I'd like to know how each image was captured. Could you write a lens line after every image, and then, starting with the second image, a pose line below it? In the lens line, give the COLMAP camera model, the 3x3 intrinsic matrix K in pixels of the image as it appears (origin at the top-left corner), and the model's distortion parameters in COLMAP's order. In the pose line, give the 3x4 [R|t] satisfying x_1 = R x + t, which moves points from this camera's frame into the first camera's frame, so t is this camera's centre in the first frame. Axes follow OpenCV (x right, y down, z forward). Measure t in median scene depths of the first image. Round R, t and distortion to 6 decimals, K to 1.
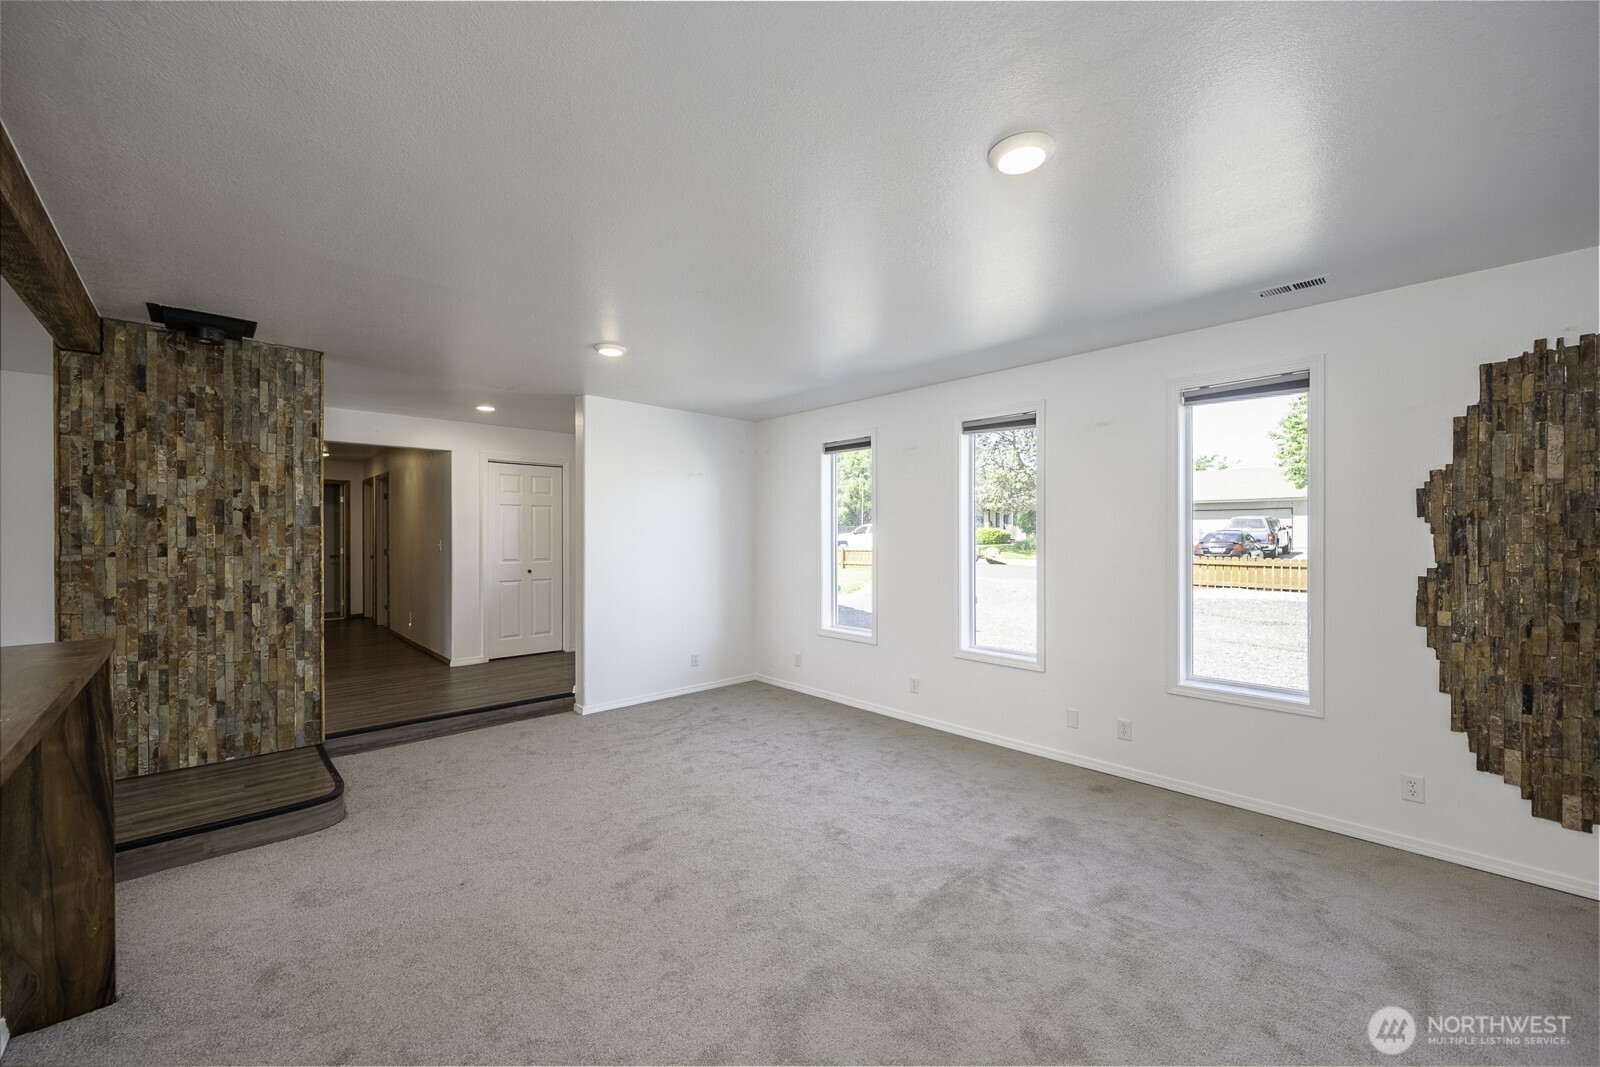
lens RADIAL K [[626.1, 0, 800.0], [0, 626.1, 533.5], [0, 0, 1]] dist [0.000050, -0.000005]
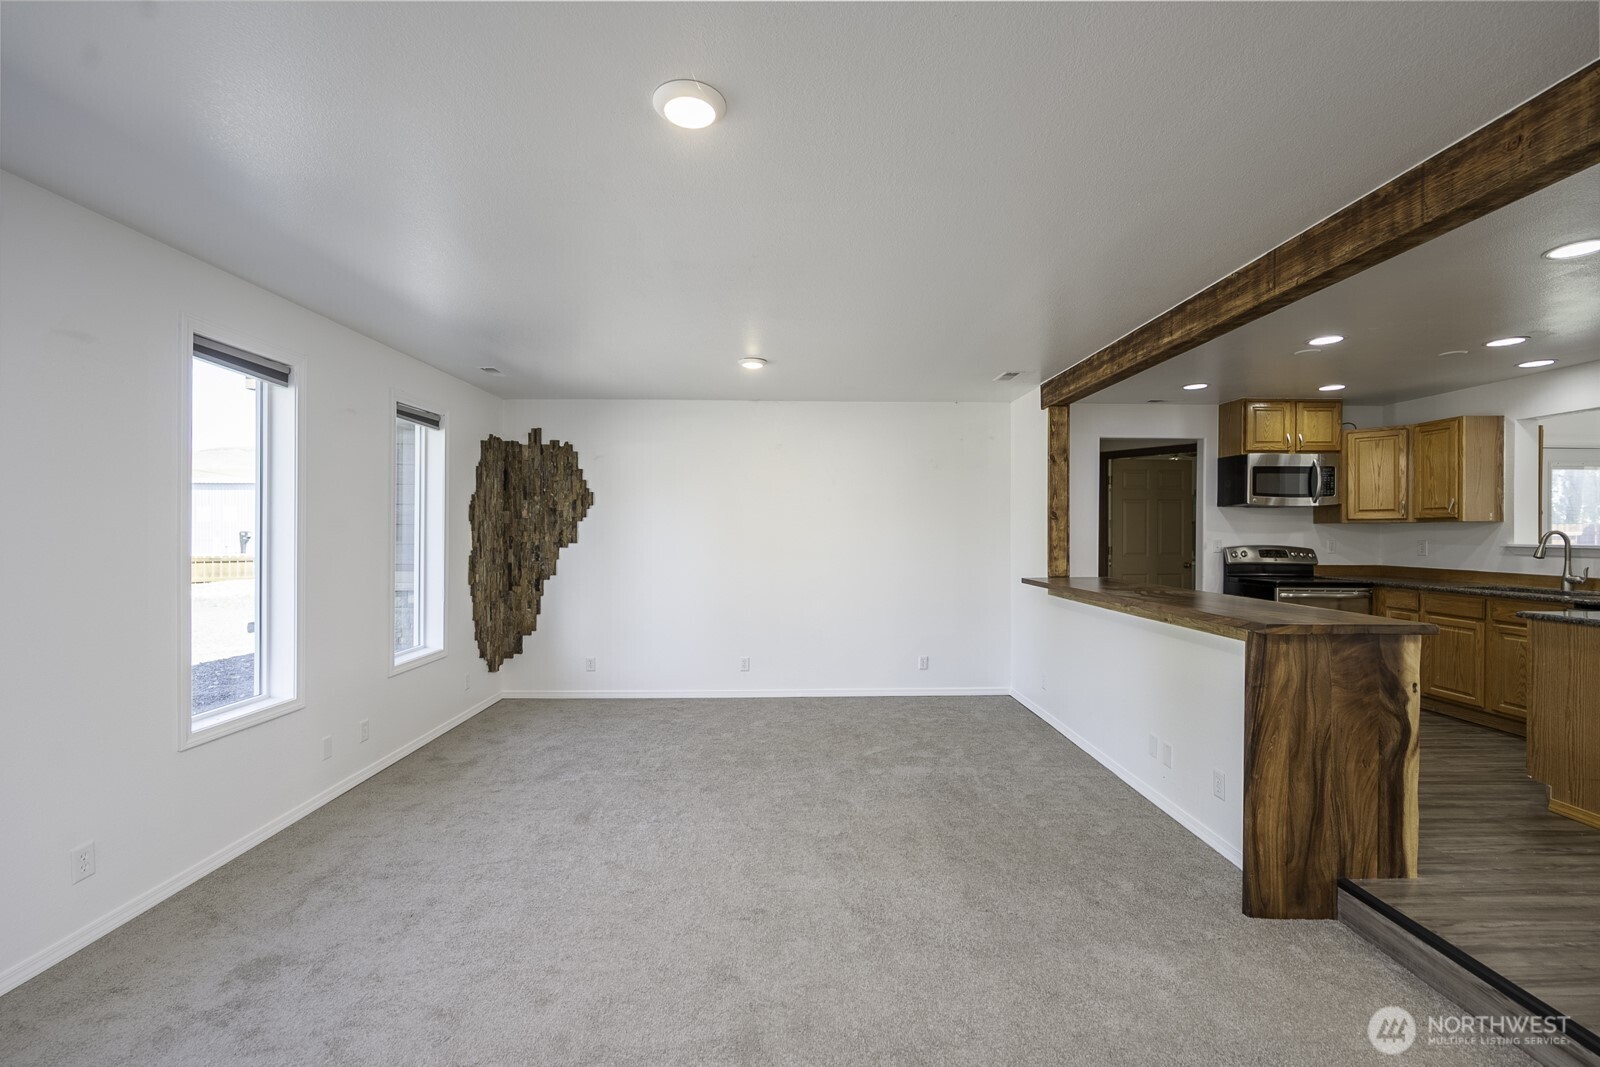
lens RADIAL K [[665.6, 0, 800.5], [0, 665.6, 535.5], [0, 0, 1]] dist [-0.001364, 0.000206]
pose [[-0.738557, -0.006210, 0.674163, -0.822870], [-0.003448, 0.999979, 0.005434, 0.001045], [-0.674182, 0.001688, -0.738563, 1.572360]]
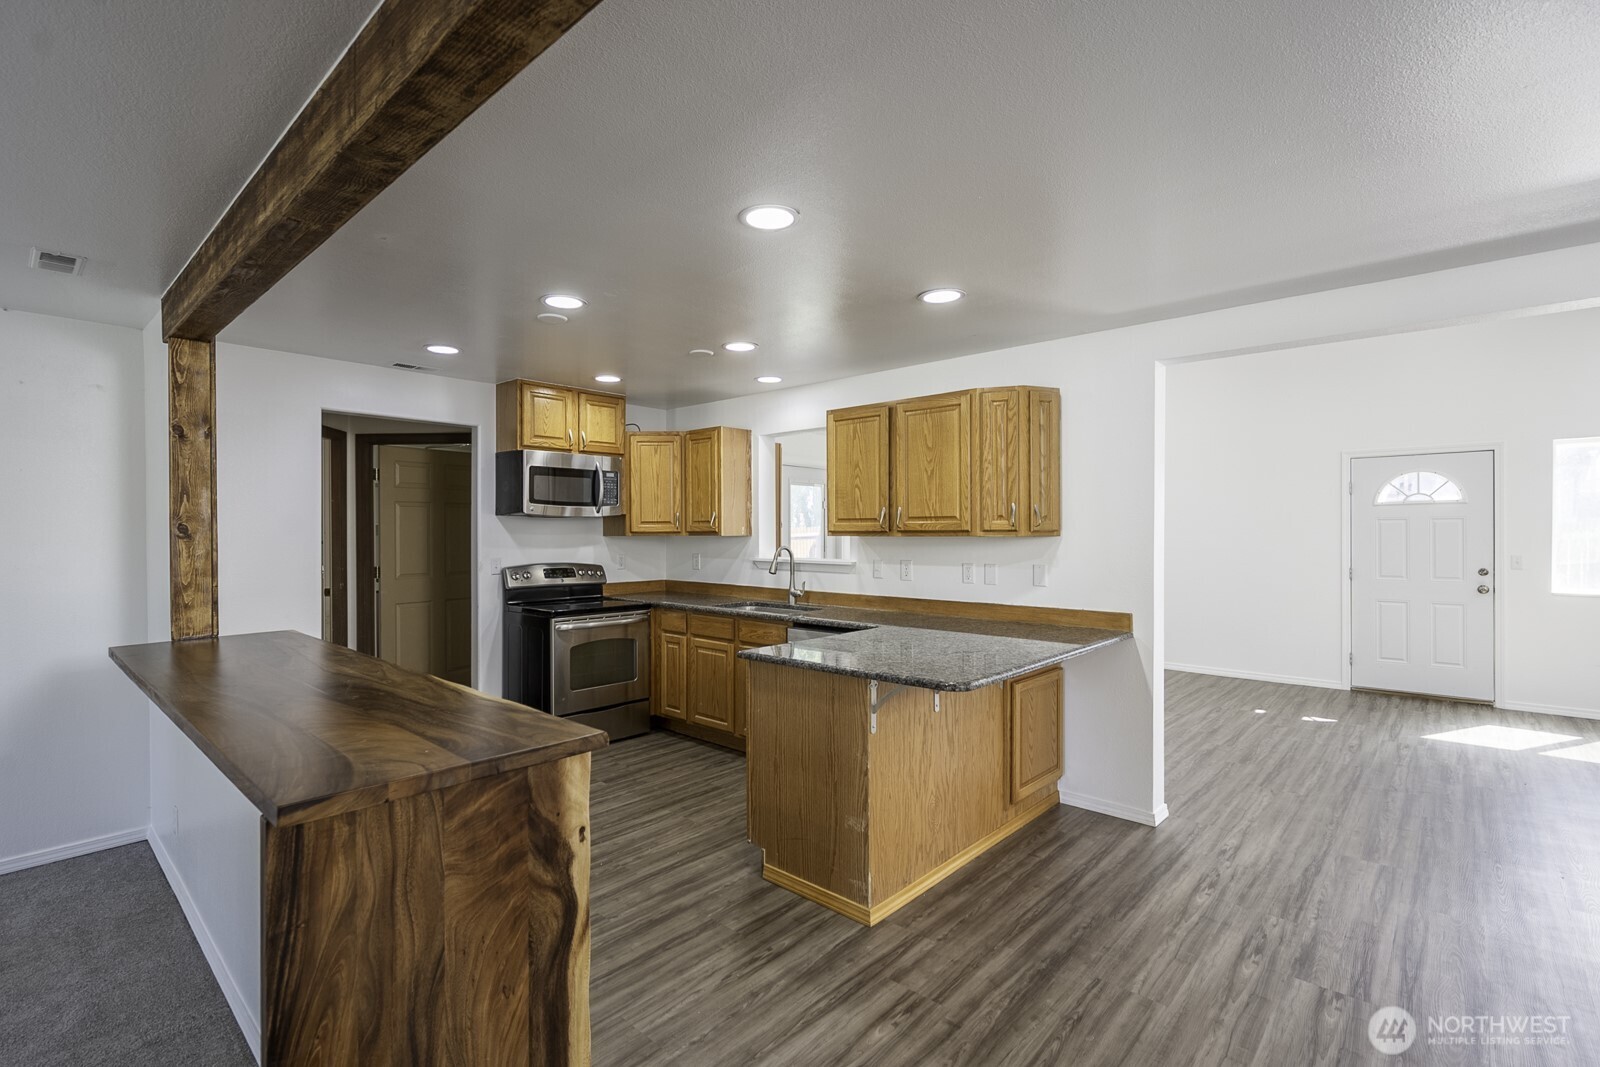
lens RADIAL K [[736.7, 0, 776.8], [0, 736.7, 535.3], [0, 0, 1]] dist [-0.000095, -0.000200]
pose [[-0.998085, 0.001092, -0.061847, -0.947665], [0.000726, 0.999982, 0.005944, -0.042076], [0.061852, 0.005888, -0.998068, 1.012173]]
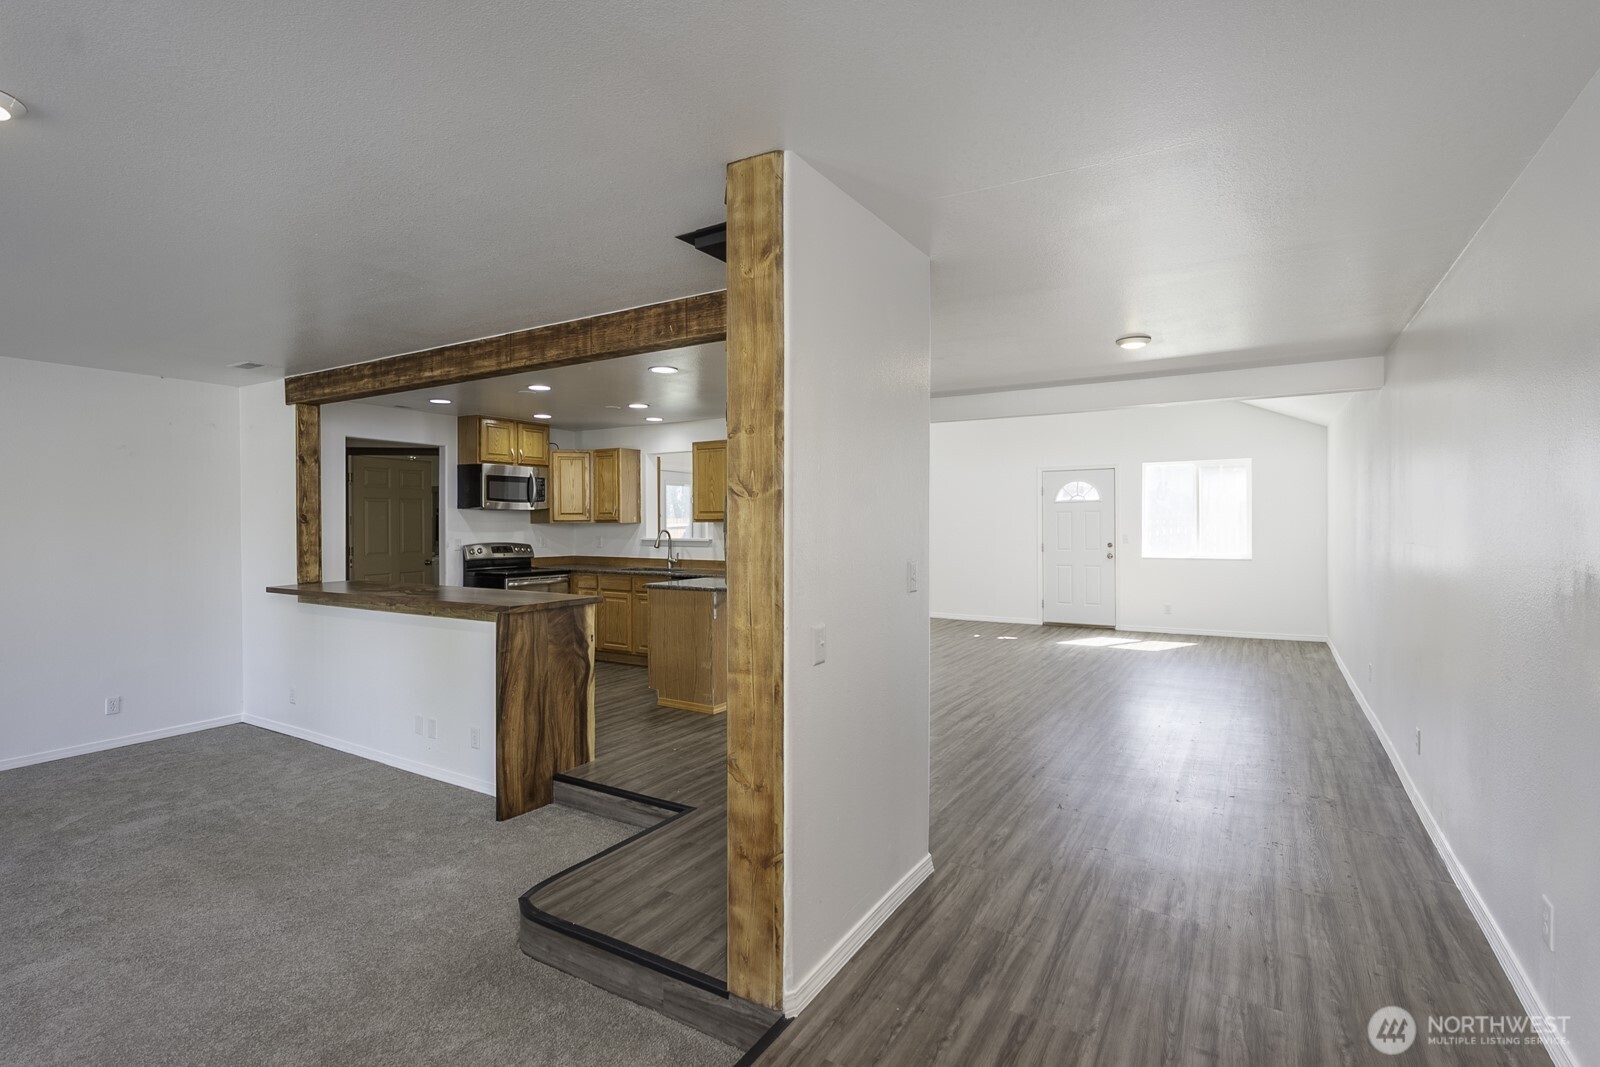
lens RADIAL K [[760.8, 0, 801.8], [0, 760.8, 526.4], [0, 0, 1]] dist [-0.000109, -0.000299]
pose [[-0.964695, 0.004169, -0.263335, -0.836059], [0.002763, 0.999980, 0.005709, -0.031453], [0.263354, 0.004780, -0.964688, 1.978453]]
